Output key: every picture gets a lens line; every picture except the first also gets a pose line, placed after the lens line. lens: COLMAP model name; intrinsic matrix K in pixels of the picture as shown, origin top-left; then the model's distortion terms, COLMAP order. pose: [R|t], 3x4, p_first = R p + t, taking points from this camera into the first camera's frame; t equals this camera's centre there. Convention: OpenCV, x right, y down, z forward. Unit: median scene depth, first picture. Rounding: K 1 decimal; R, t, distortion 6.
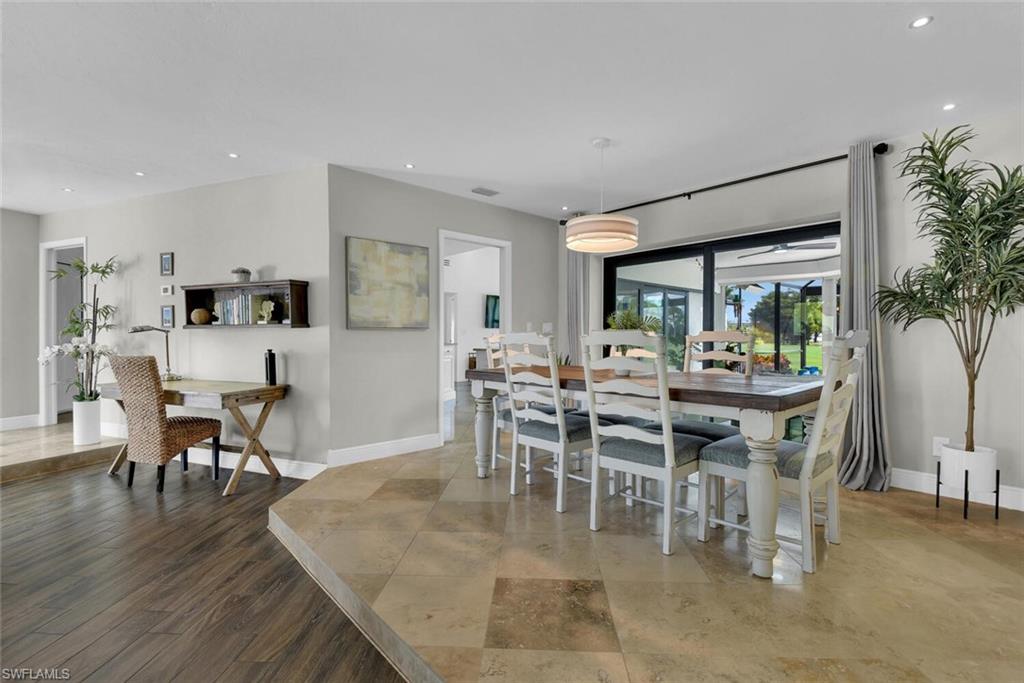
lens RADIAL K [[475.6, 0, 508.9], [0, 475.6, 341.6], [0, 0, 1]] dist [-0.026507, -0.000220]
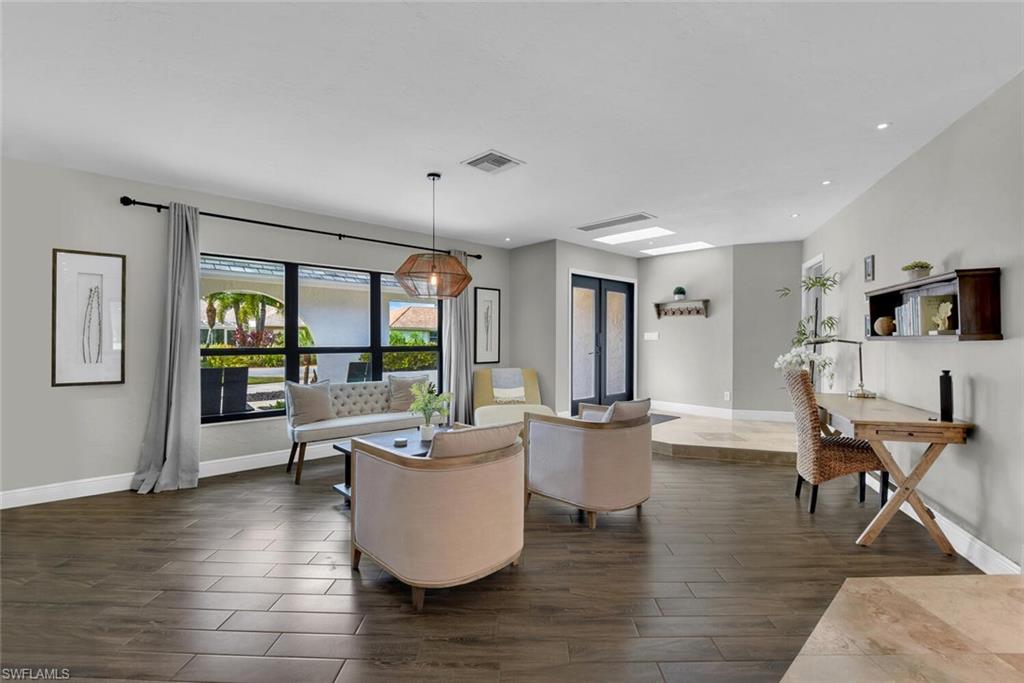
lens RADIAL K [[469.8, 0, 518.4], [0, 469.8, 340.1], [0, 0, 1]] dist [-0.020456, 0.000207]
pose [[0.032477, -0.001215, -0.999472, 0.172654], [-0.008461, 0.999963, -0.001491, -0.022780], [0.999437, 0.008505, 0.032465, 0.335873]]
